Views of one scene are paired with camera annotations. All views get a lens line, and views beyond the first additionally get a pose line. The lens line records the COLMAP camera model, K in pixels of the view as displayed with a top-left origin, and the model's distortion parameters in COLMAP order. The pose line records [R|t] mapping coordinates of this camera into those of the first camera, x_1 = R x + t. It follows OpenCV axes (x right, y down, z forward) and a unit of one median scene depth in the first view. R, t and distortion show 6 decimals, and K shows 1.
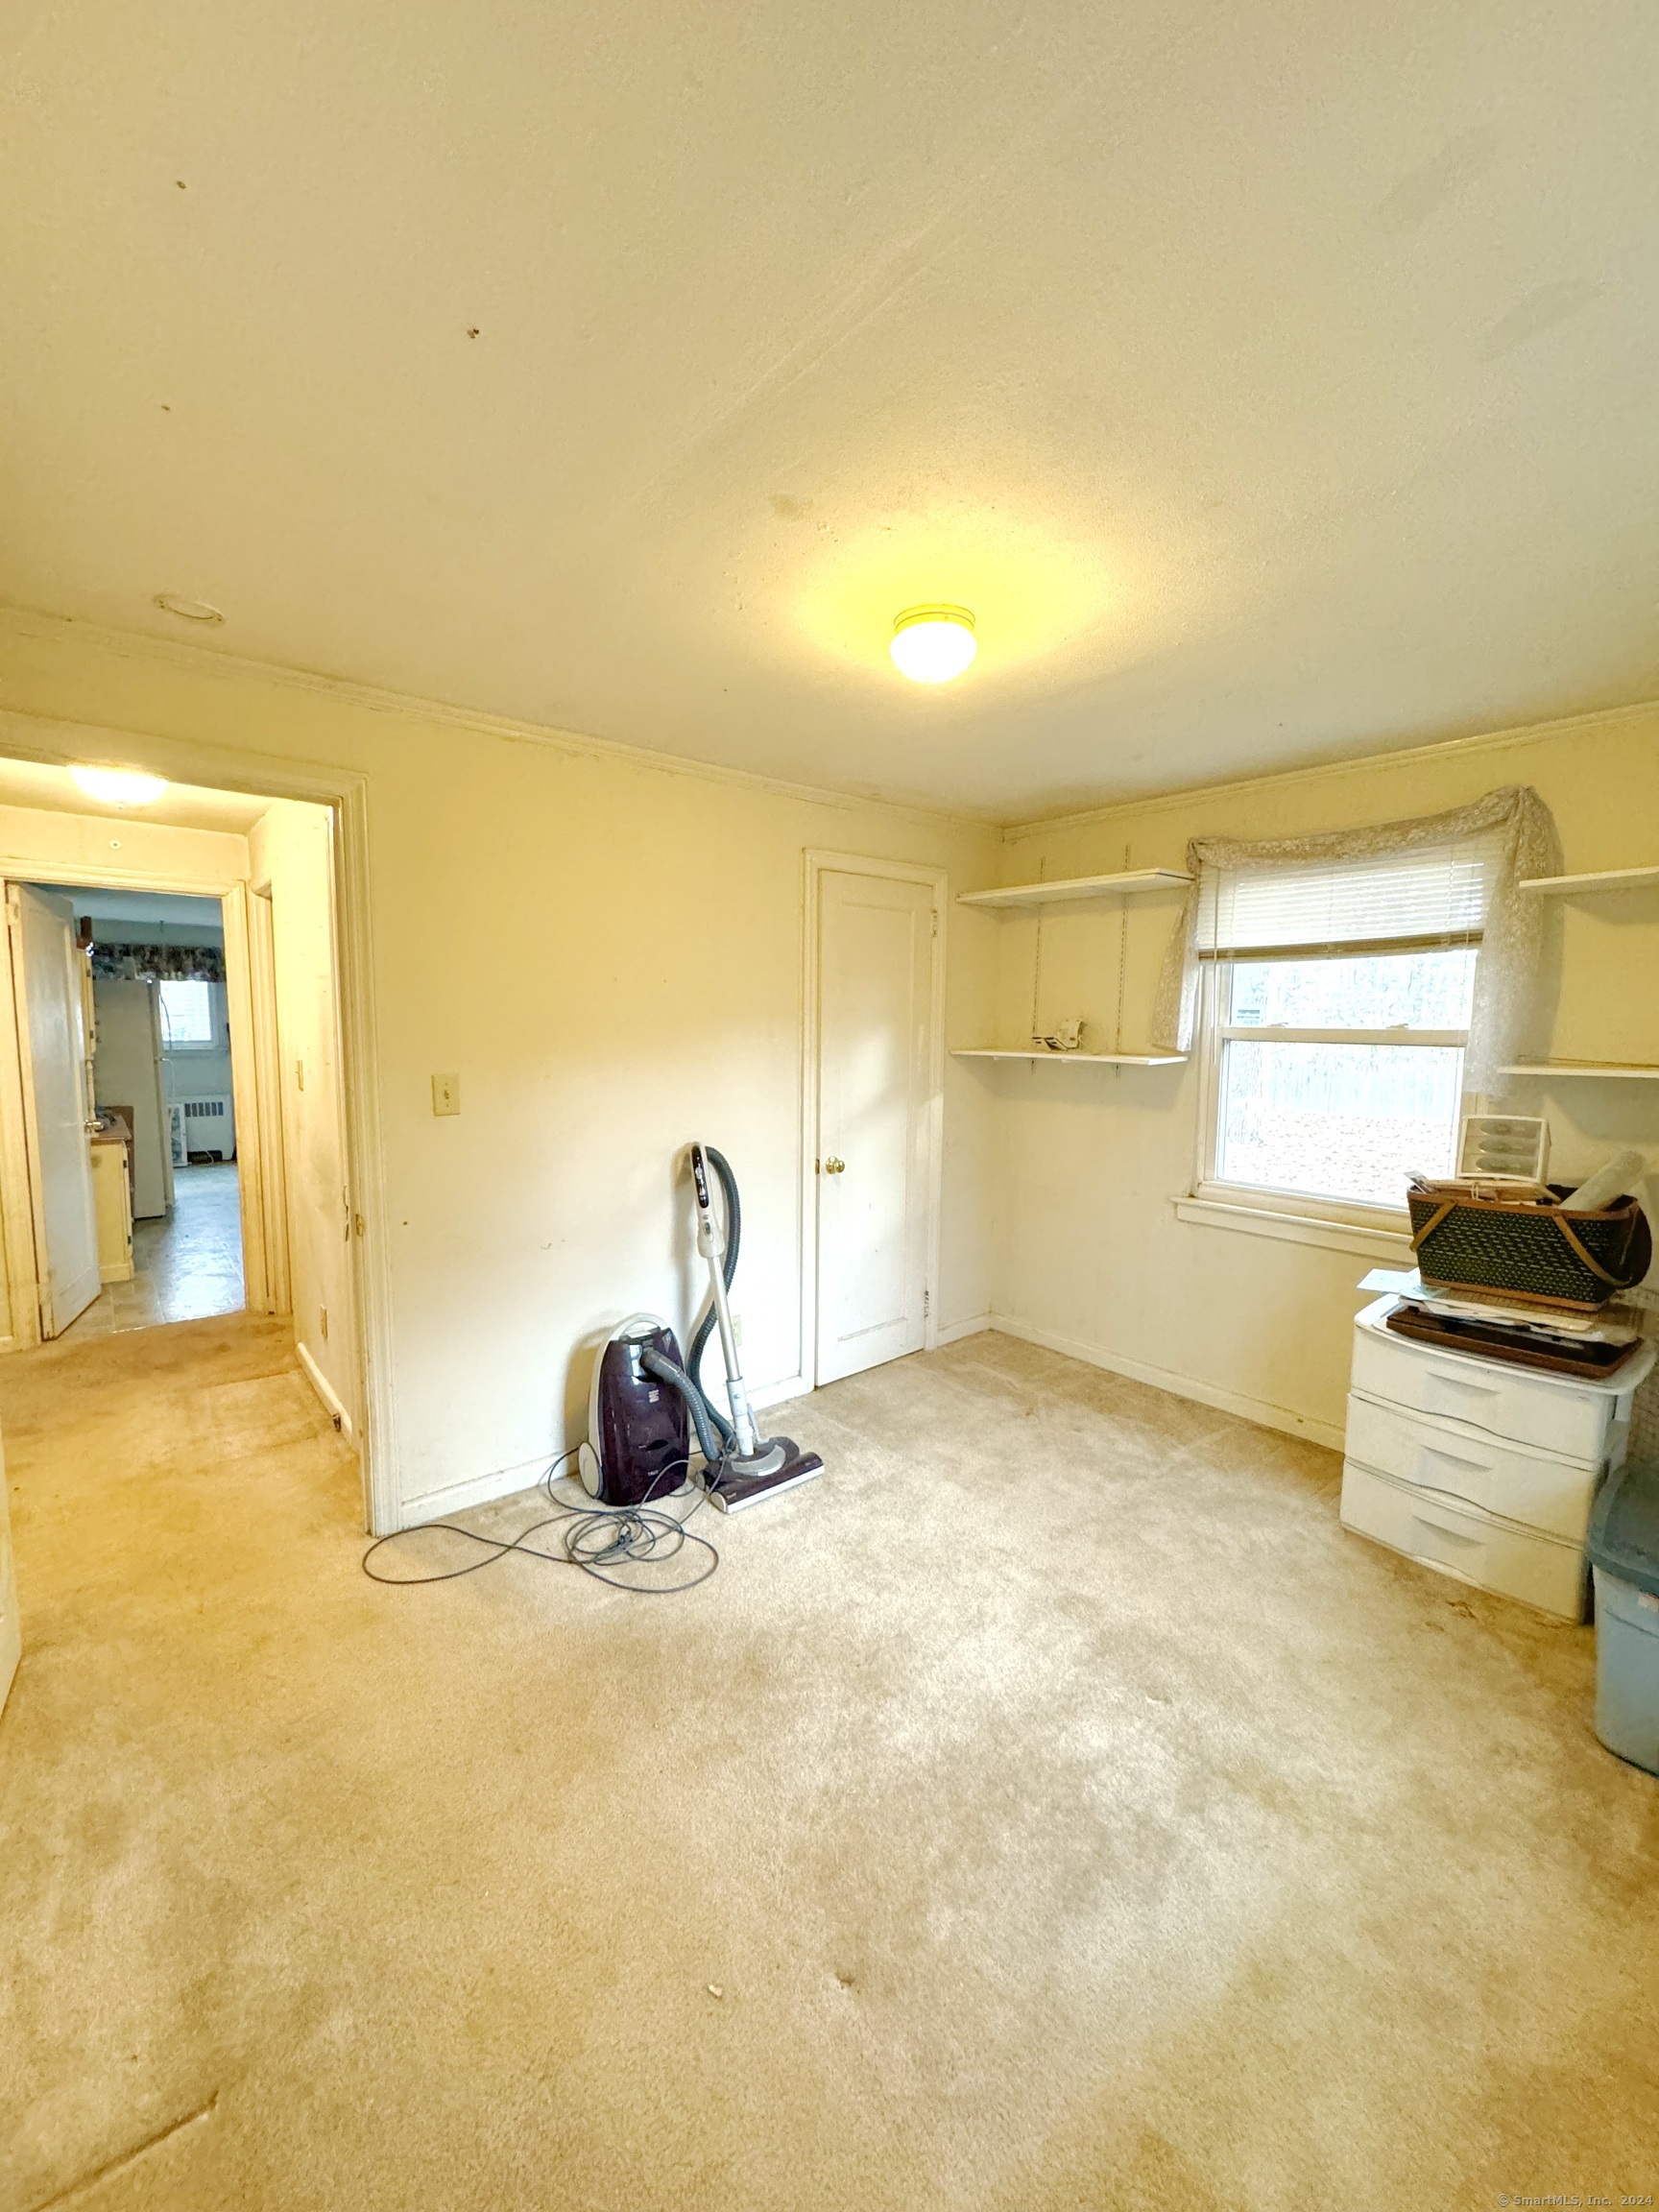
lens RADIAL K [[882.5, 0, 832.7], [0, 882.5, 1104.8], [0, 0, 1]] dist [-0.002356, 0.000315]
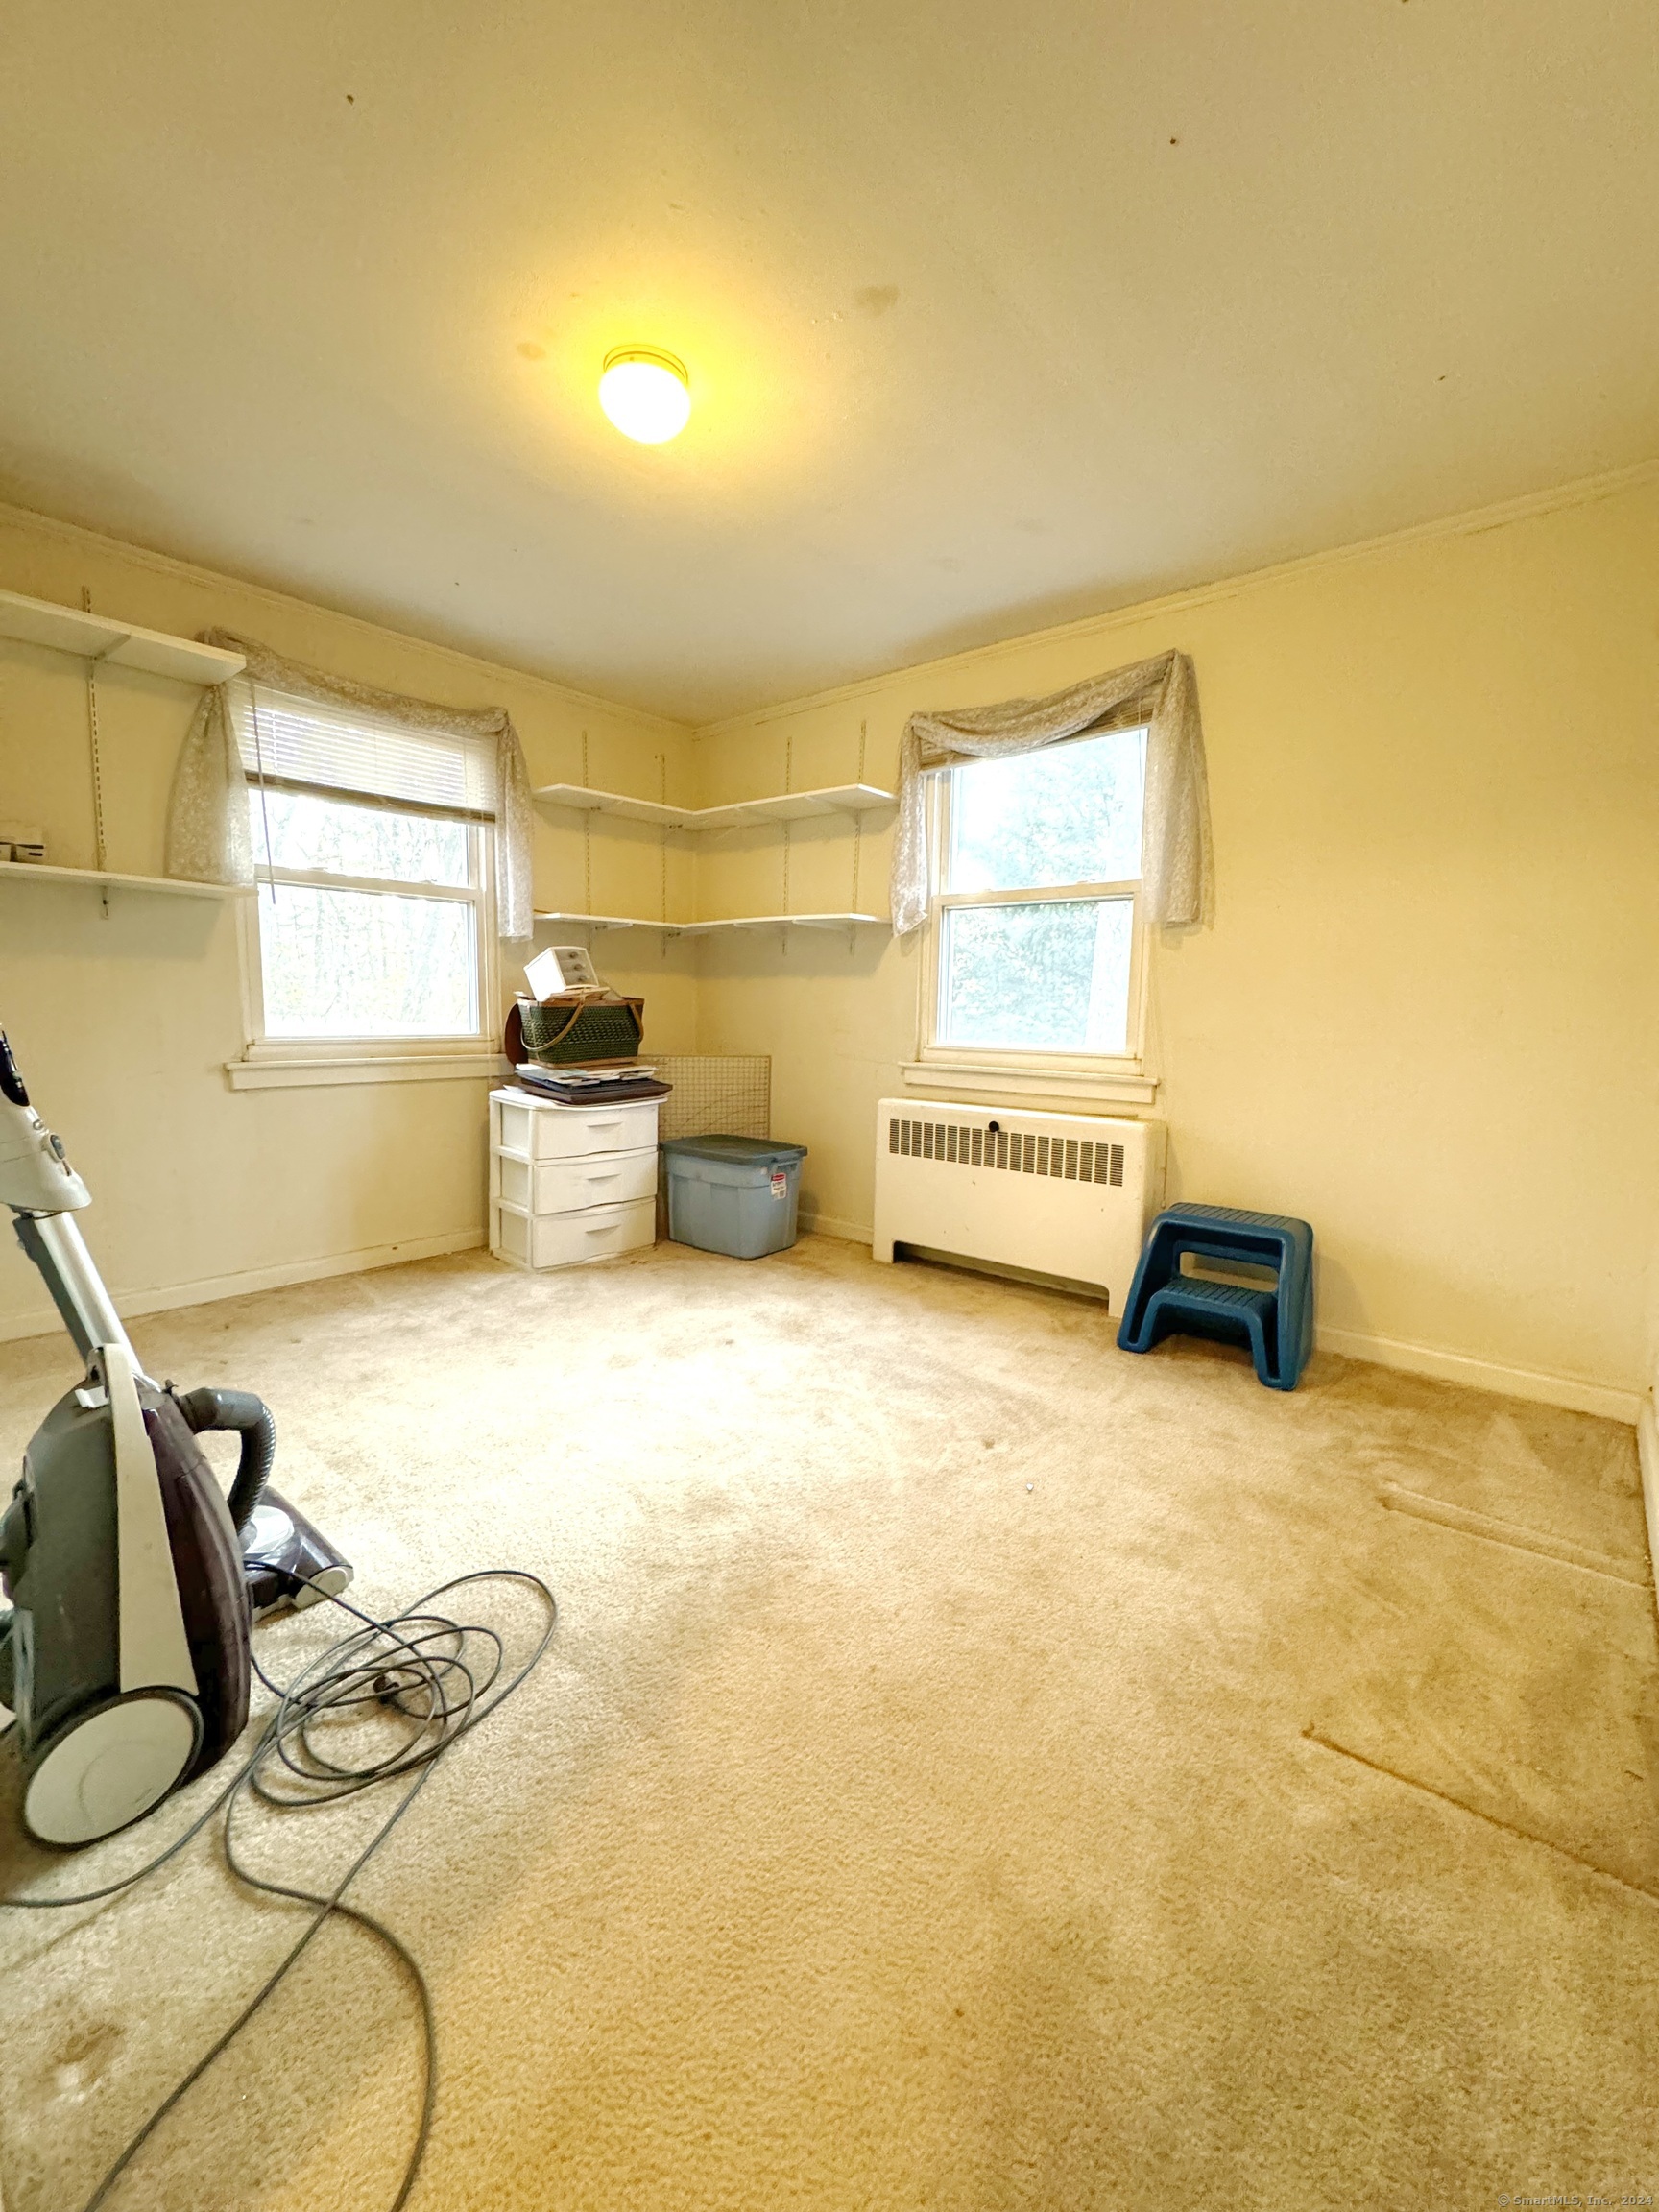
lens RADIAL K [[890.5, 0, 832.7], [0, 890.5, 1102.7], [0, 0, 1]] dist [-0.002745, 0.000472]
pose [[-0.165785, -0.124959, 0.978213, -0.667482], [0.075466, 0.987423, 0.138925, 0.081655], [-0.983270, 0.096853, -0.154270, 0.695684]]
